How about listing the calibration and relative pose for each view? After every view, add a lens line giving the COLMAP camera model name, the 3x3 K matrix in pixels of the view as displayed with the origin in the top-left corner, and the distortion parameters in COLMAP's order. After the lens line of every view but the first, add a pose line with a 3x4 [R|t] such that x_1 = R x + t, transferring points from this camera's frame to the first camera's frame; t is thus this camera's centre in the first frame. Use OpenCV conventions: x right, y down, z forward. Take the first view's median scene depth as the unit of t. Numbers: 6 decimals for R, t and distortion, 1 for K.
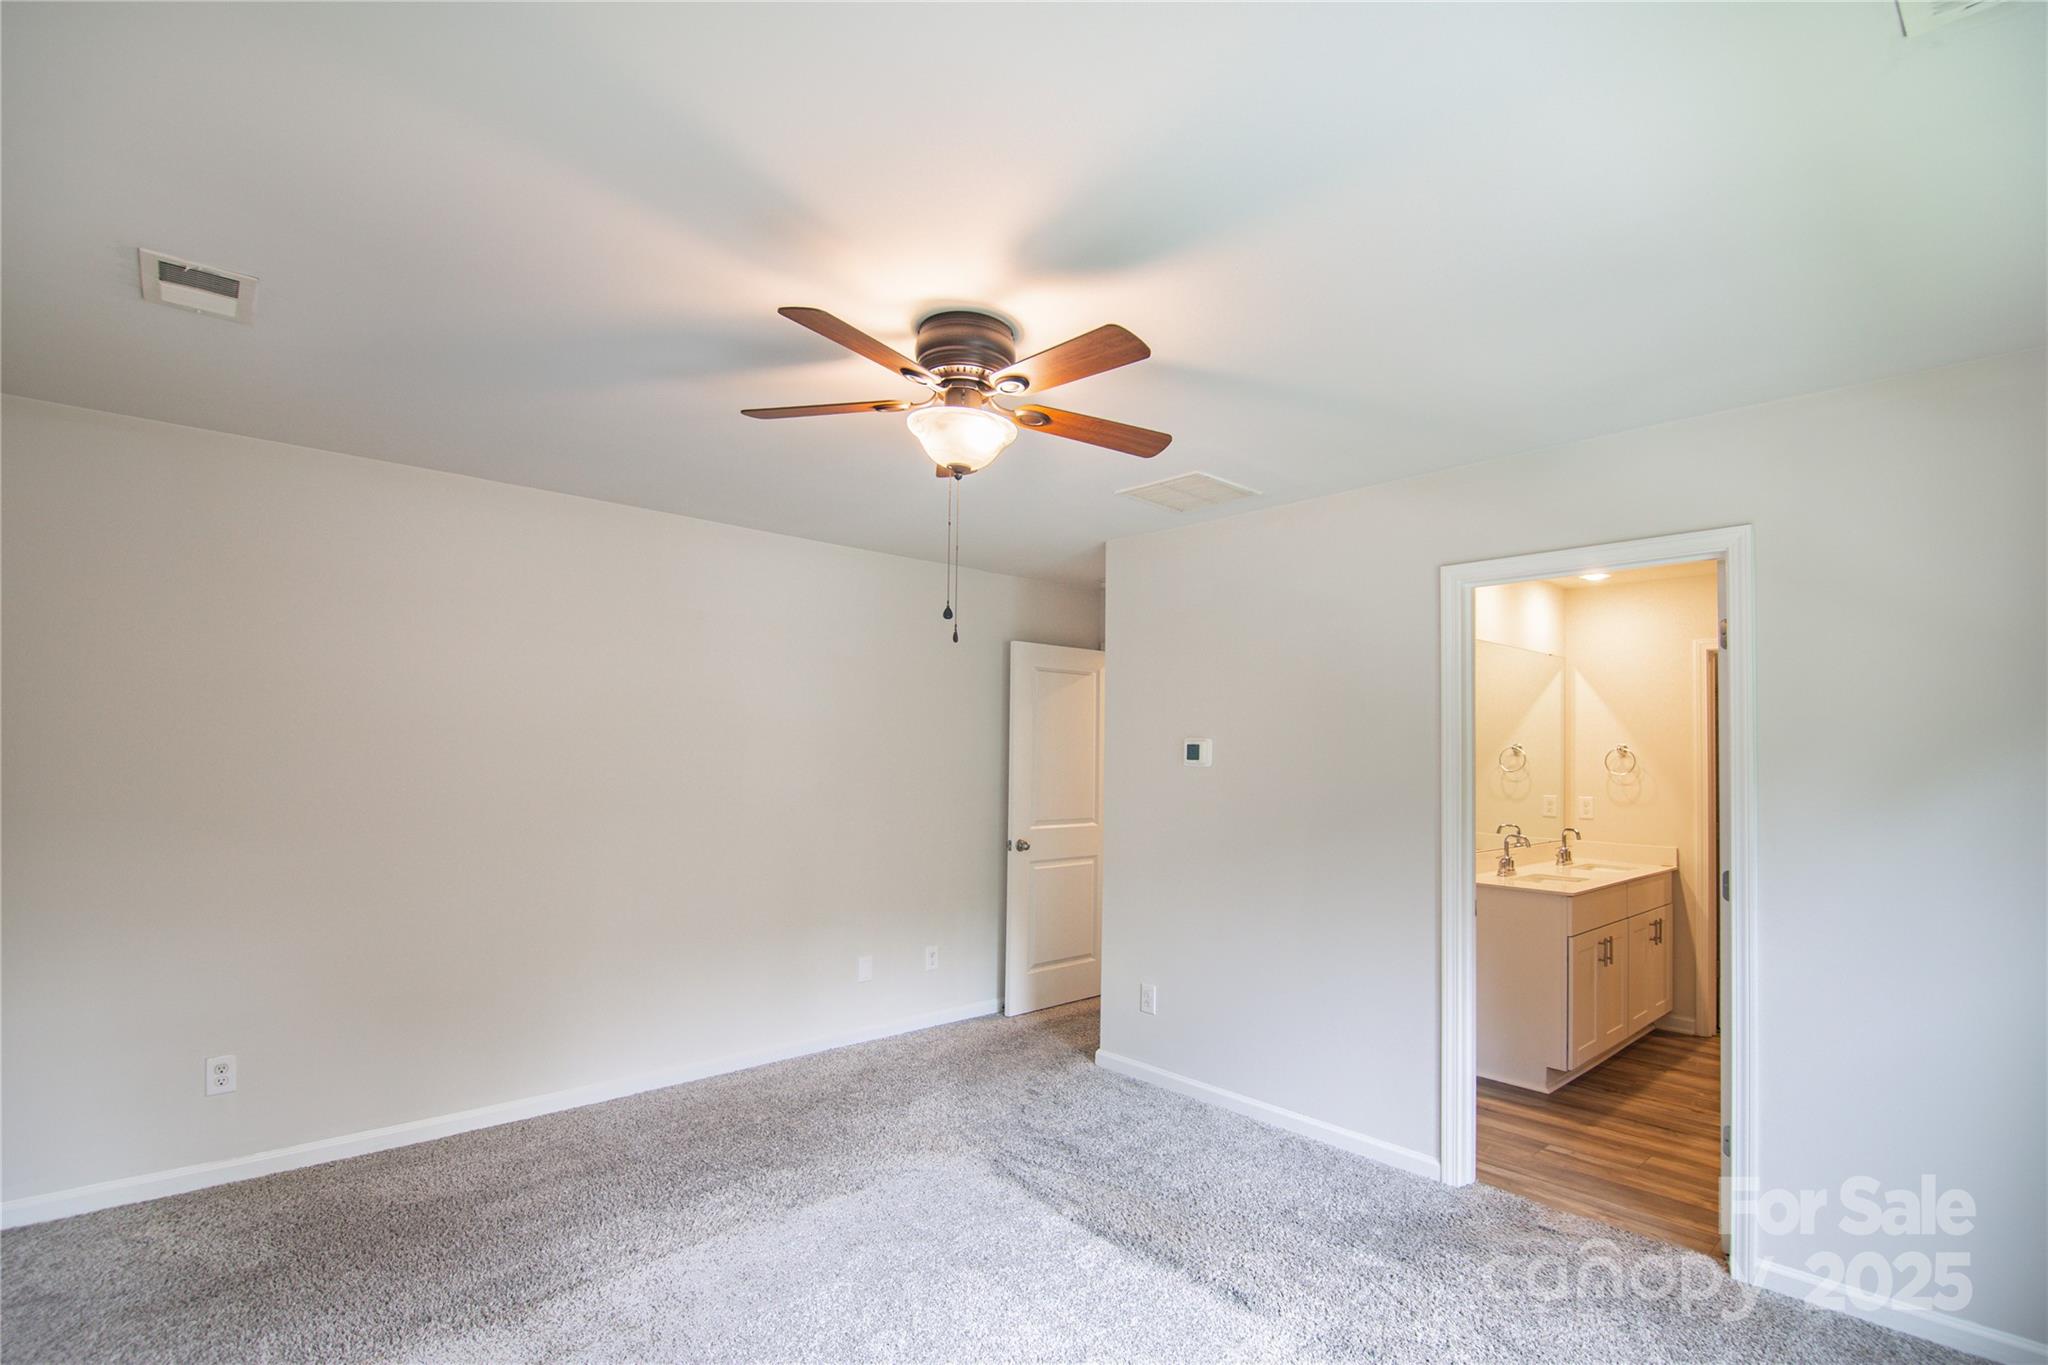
lens RADIAL K [[961.0, 0, 1057.7], [0, 961.0, 722.7], [0, 0, 1]] dist [0.000285, -0.011776]
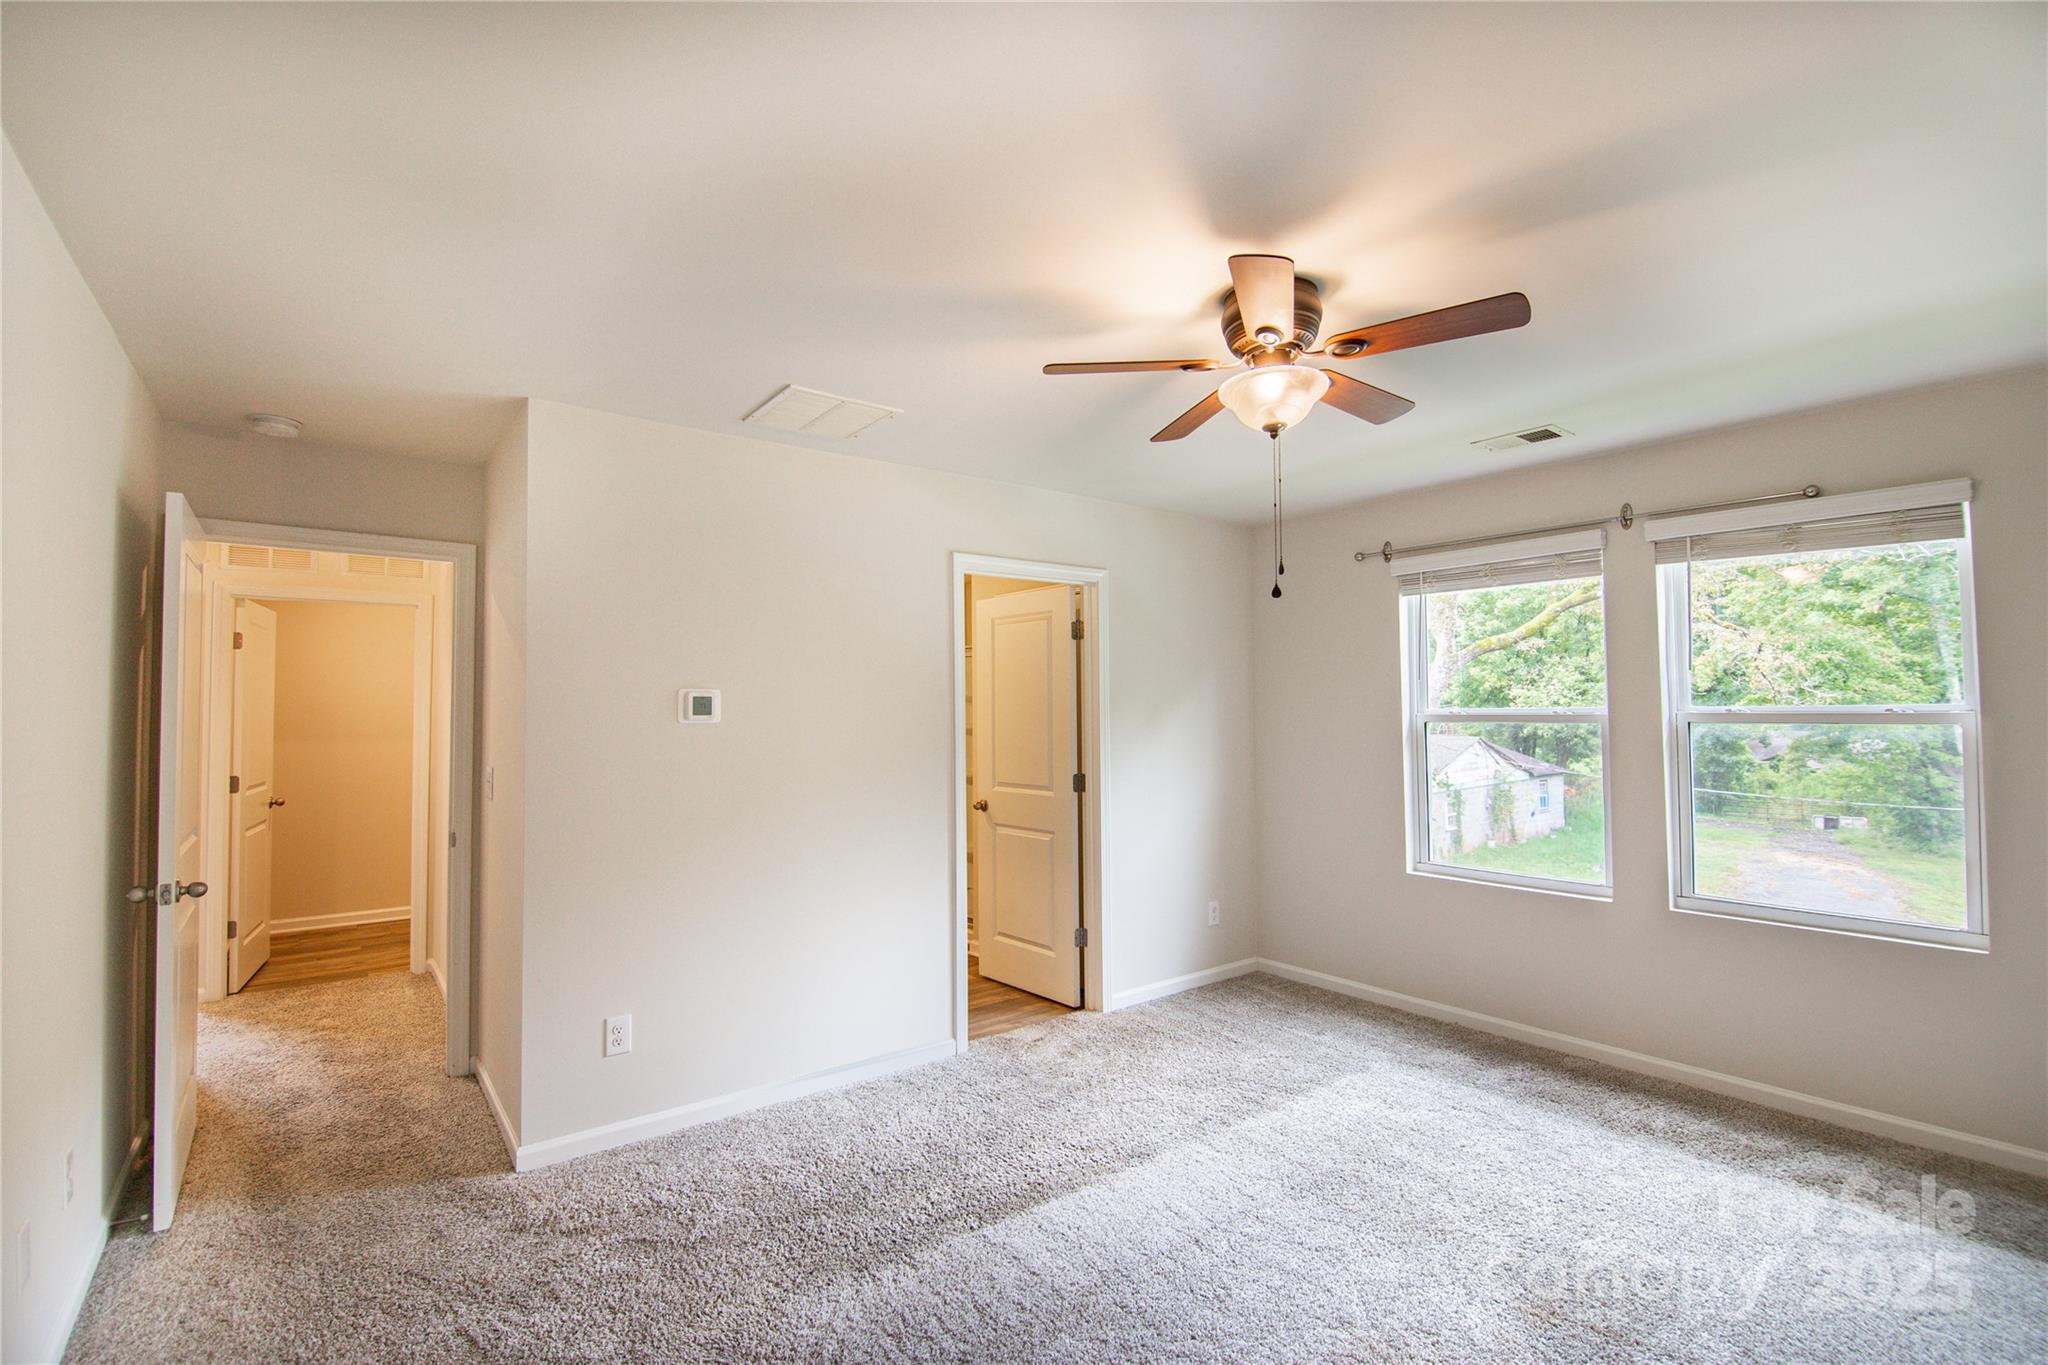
lens RADIAL K [[915.7, 0, 1012.9], [0, 915.7, 678.6], [0, 0, 1]] dist [0.000257, -0.014699]
pose [[0.108192, 0.022742, 0.993870, -0.613263], [-0.024906, 0.999487, -0.020159, 0.016493], [-0.993818, -0.022572, 0.108703, 0.649307]]
